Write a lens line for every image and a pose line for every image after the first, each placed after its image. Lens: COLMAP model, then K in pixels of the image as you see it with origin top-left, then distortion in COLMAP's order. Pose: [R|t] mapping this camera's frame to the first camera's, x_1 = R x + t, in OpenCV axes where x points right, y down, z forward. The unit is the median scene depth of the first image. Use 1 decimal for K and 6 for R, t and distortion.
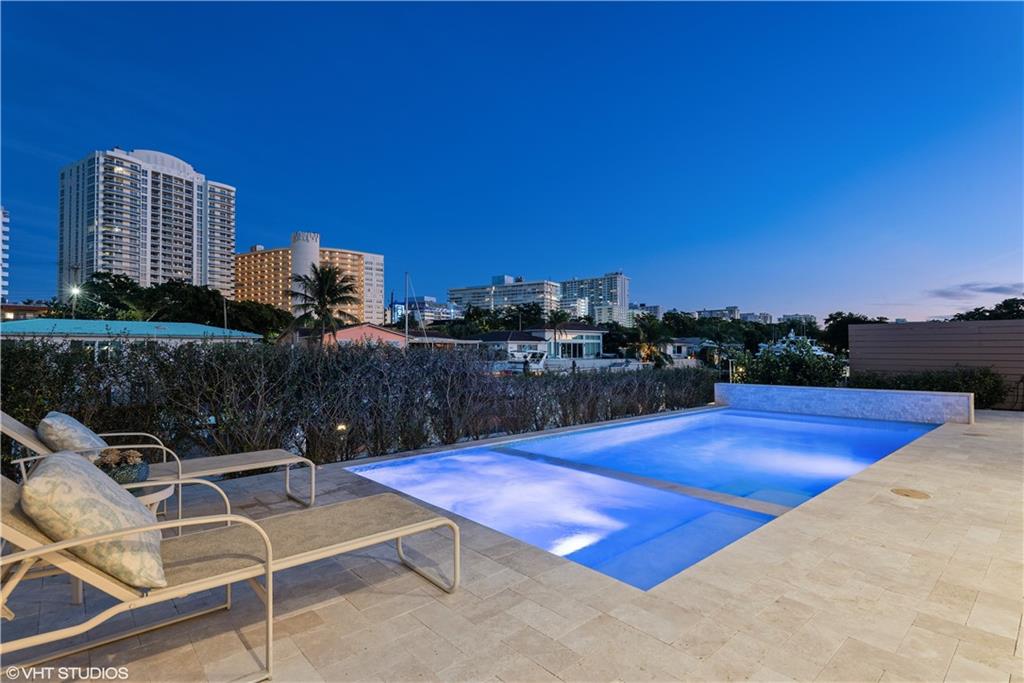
lens RADIAL K [[499.3, 0, 510.5], [0, 499.3, 343.7], [0, 0, 1]] dist [0.017760, -0.001929]
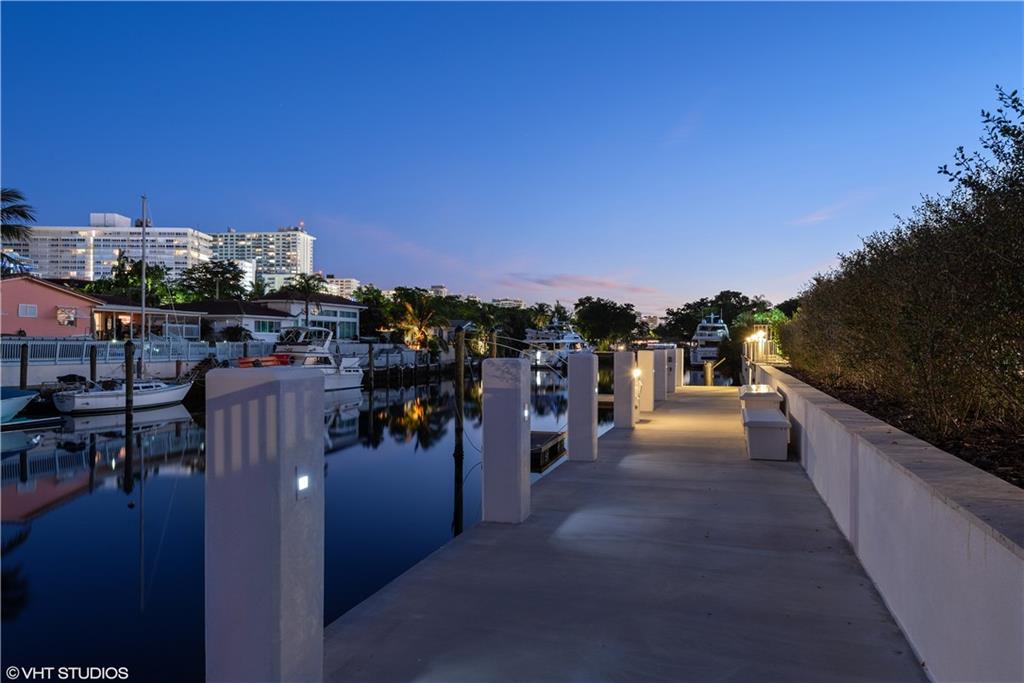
lens RADIAL K [[690.2, 0, 513.7], [0, 690.2, 342.1], [0, 0, 1]] dist [0.042912, -0.023198]
pose [[0.864325, 0.011250, 0.502809, -0.089370], [-0.019792, 0.999736, 0.011655, 0.007448], [-0.502545, -0.020025, 0.864319, 0.000861]]
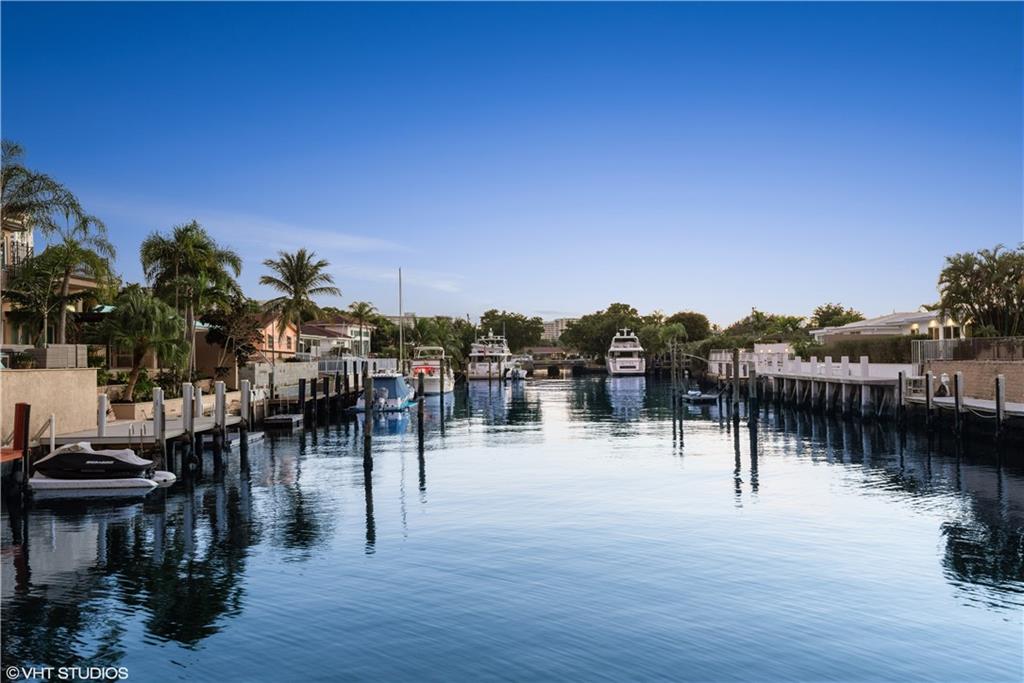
lens RADIAL K [[857.3, 0, 512.9], [0, 857.3, 342.2], [0, 0, 1]] dist [-0.002726, -0.000647]
pose [[0.716124, 0.008494, 0.697922, -0.448650], [-0.005121, 0.999963, -0.006915, 0.006894], [-0.697955, 0.001378, 0.716141, -0.148866]]
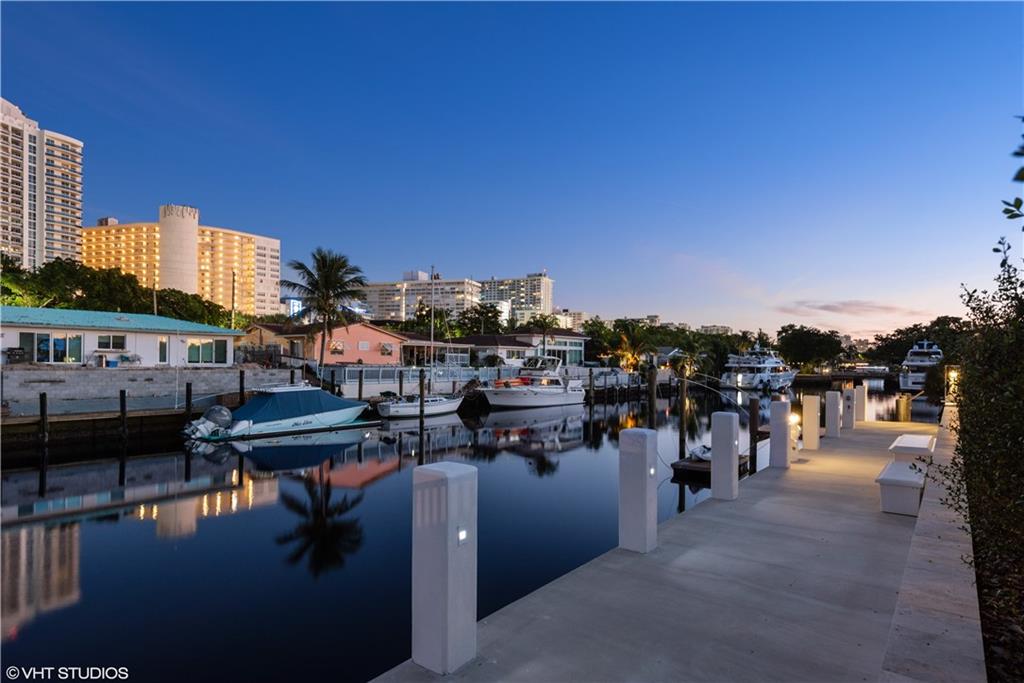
lens RADIAL K [[562.7, 0, 512.2], [0, 562.7, 363.5], [0, 0, 1]] dist [0.037123, -0.012990]
pose [[0.984833, 0.016992, 0.172670, -0.087078], [-0.020894, 0.999565, 0.020807, 0.002684], [-0.172241, -0.024100, 0.984760, -0.006764]]
